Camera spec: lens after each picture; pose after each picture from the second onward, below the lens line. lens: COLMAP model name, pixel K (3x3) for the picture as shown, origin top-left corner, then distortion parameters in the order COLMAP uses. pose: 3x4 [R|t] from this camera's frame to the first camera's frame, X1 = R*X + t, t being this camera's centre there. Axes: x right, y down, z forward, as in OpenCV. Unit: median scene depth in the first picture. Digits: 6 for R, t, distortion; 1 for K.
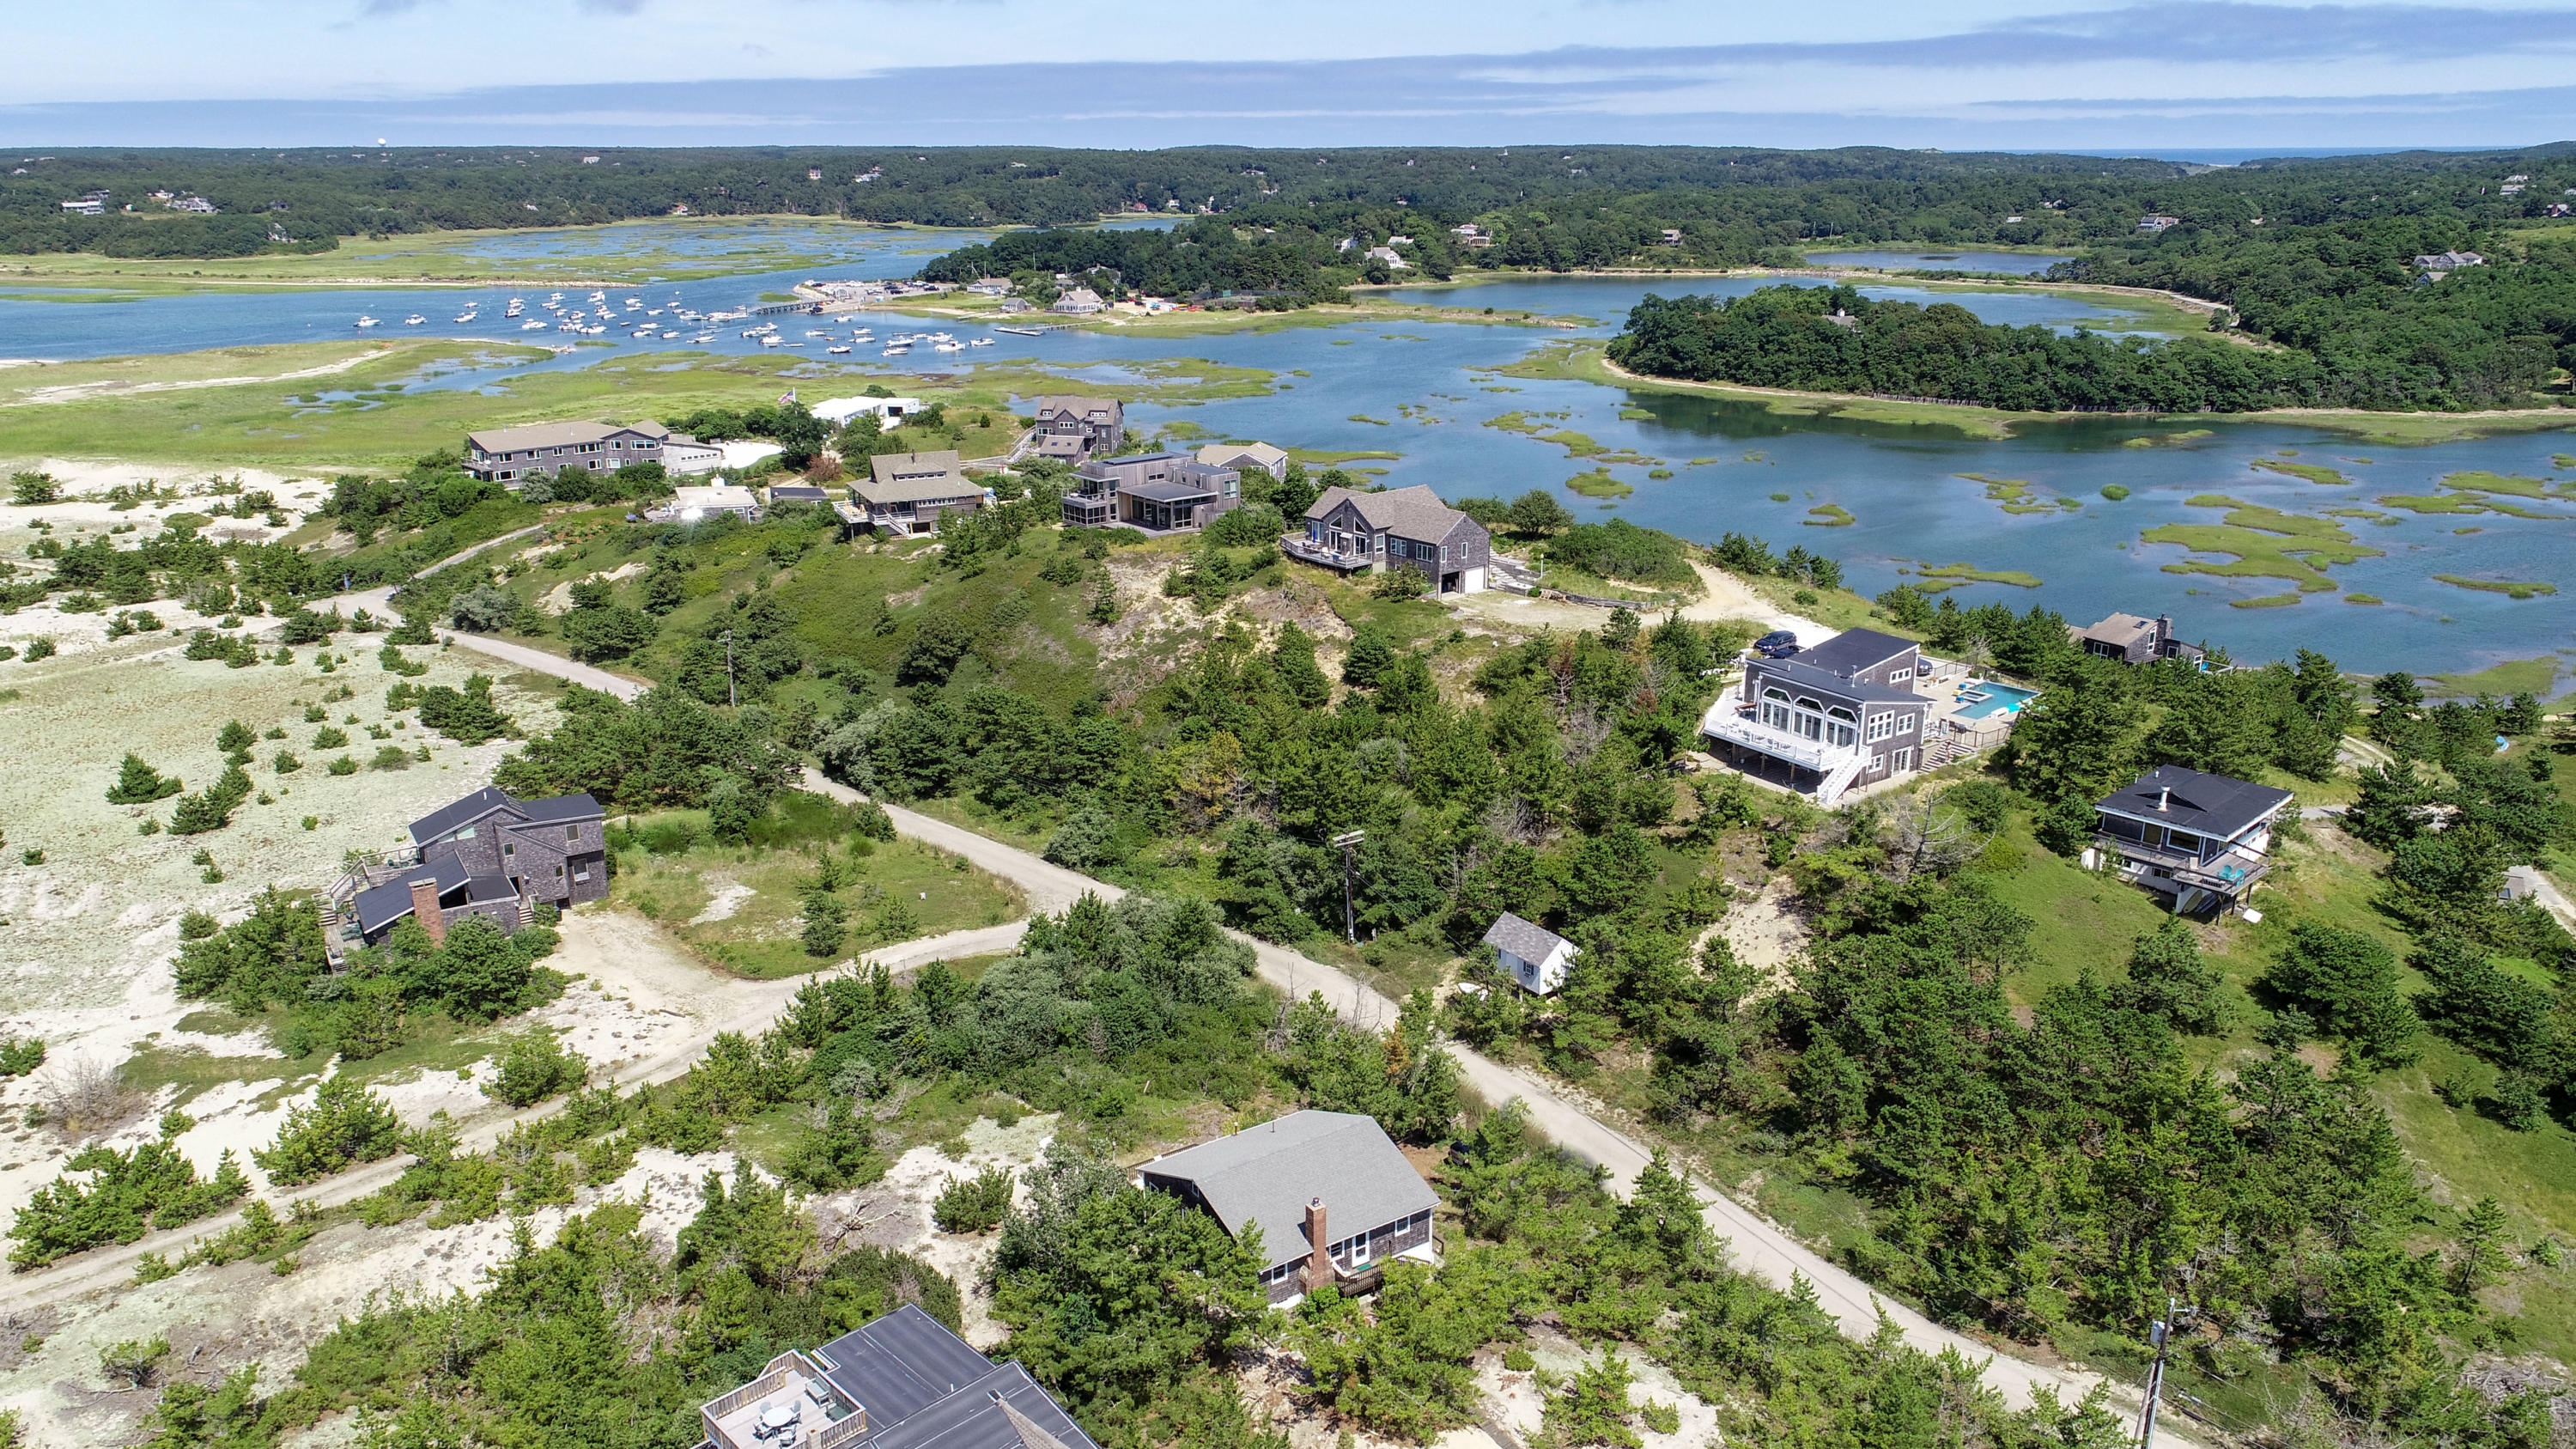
lens RADIAL K [[1823.2, 0, 1288.0], [0, 1823.2, 724.5], [0, 0, 1]] dist [0.008314, 0.001396]
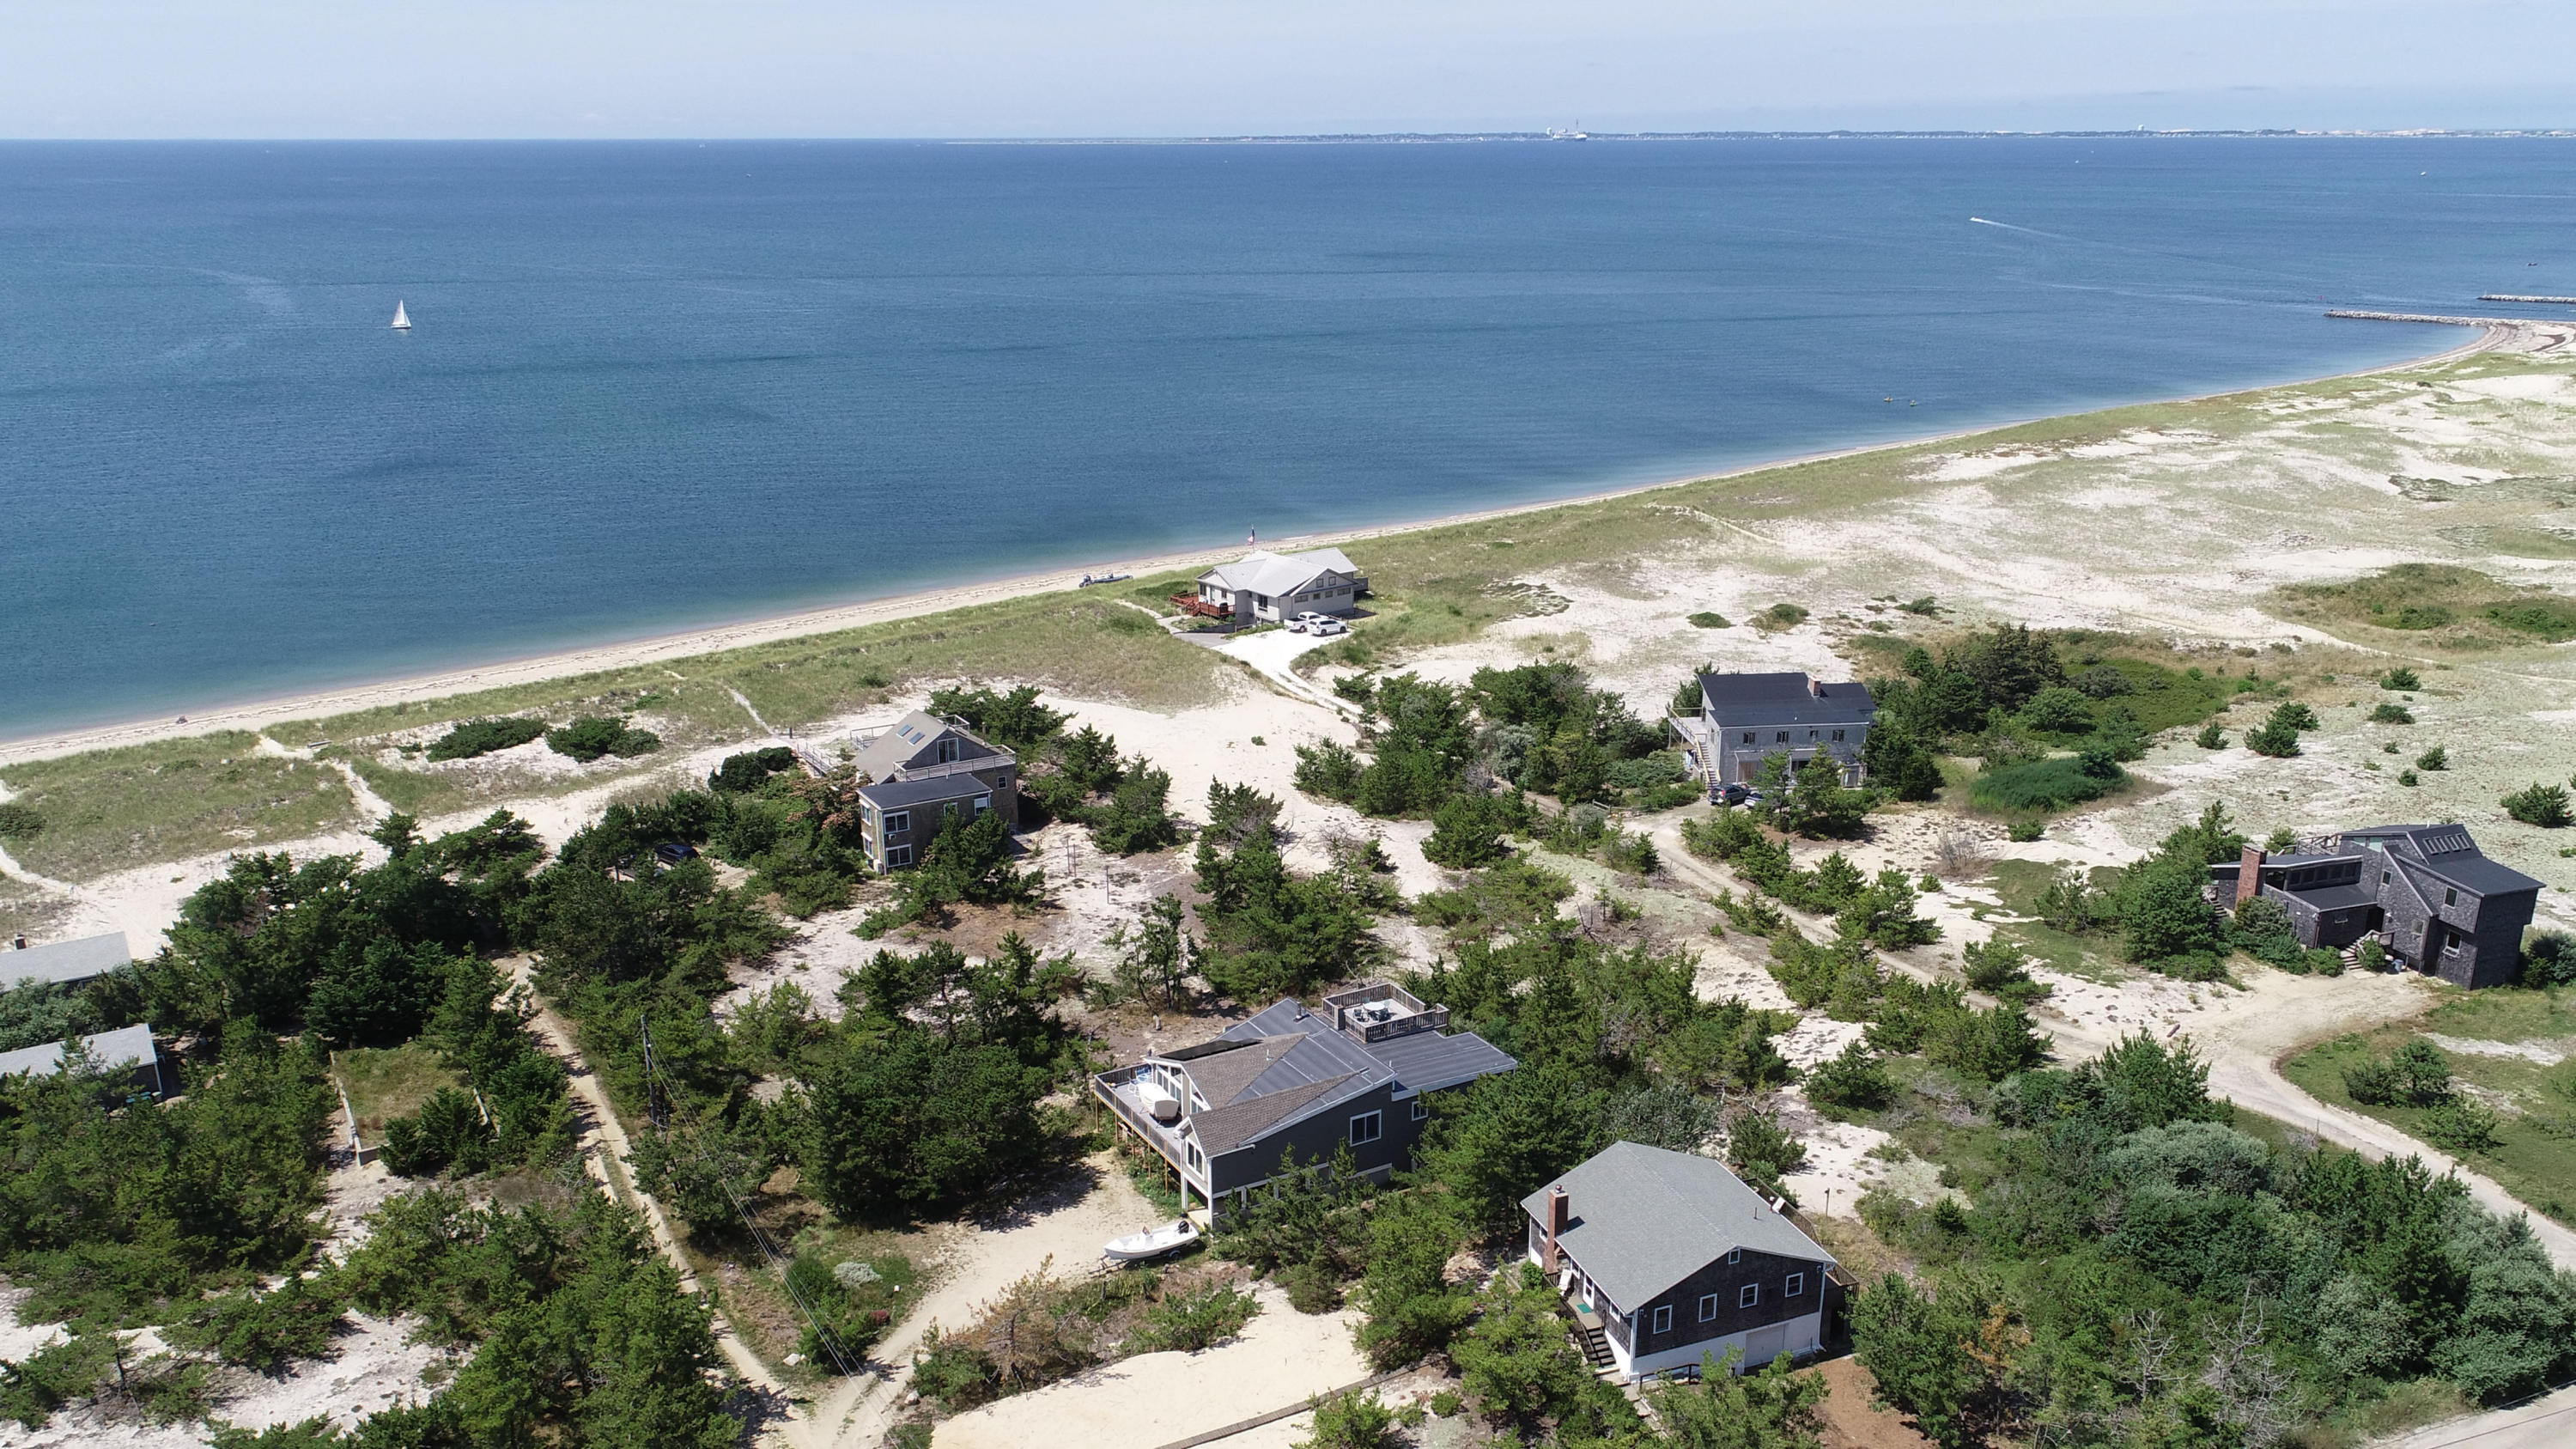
lens RADIAL K [[2051.5, 0, 1288.6], [0, 2051.5, 838.8], [0, 0, 1]] dist [0.012858, 0.001483]
pose [[-0.250232, 0.315500, -0.915338, 0.344735], [-0.284805, 0.879599, 0.381040, -0.098008], [0.925349, 0.356041, -0.130248, 0.321716]]
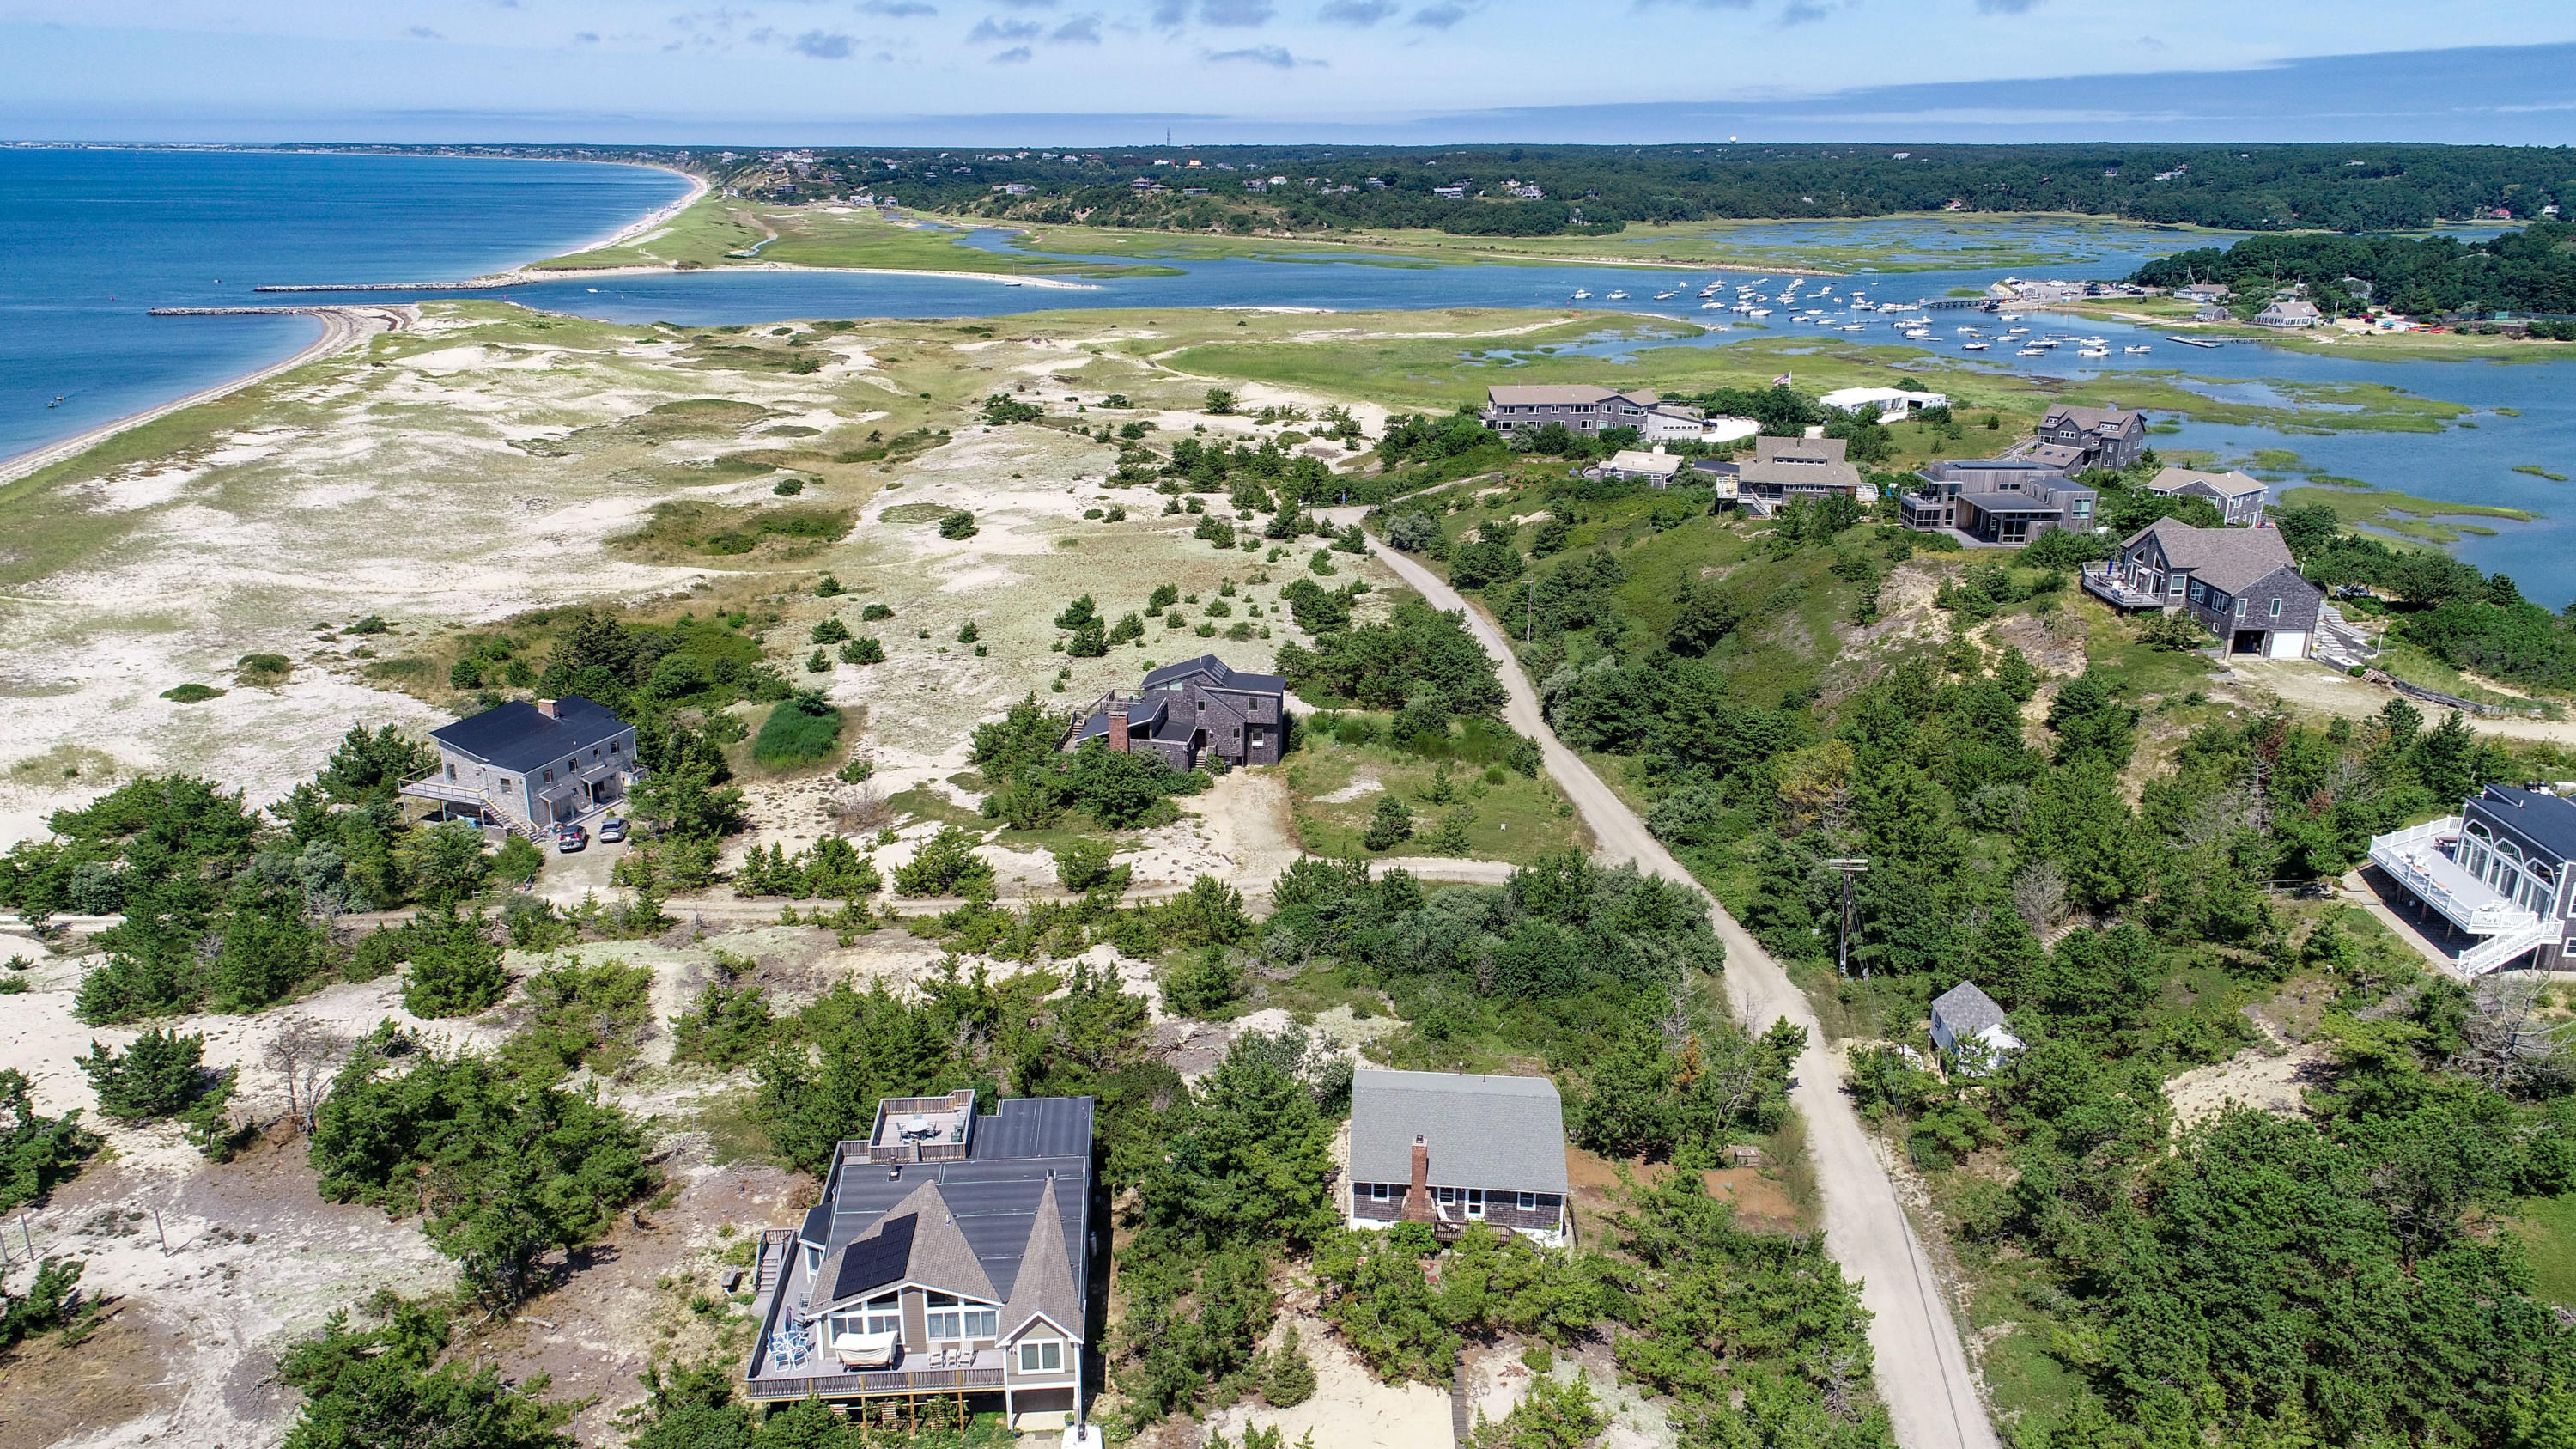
lens RADIAL K [[1785.2, 0, 1288.0], [0, 1785.2, 724.5], [0, 0, 1]] dist [0.006414, 0.002198]
pose [[0.772388, 0.199467, -0.603018, 0.178313], [-0.194995, 0.978027, 0.073751, -0.009883], [0.604479, 0.060621, 0.794311, 0.045806]]
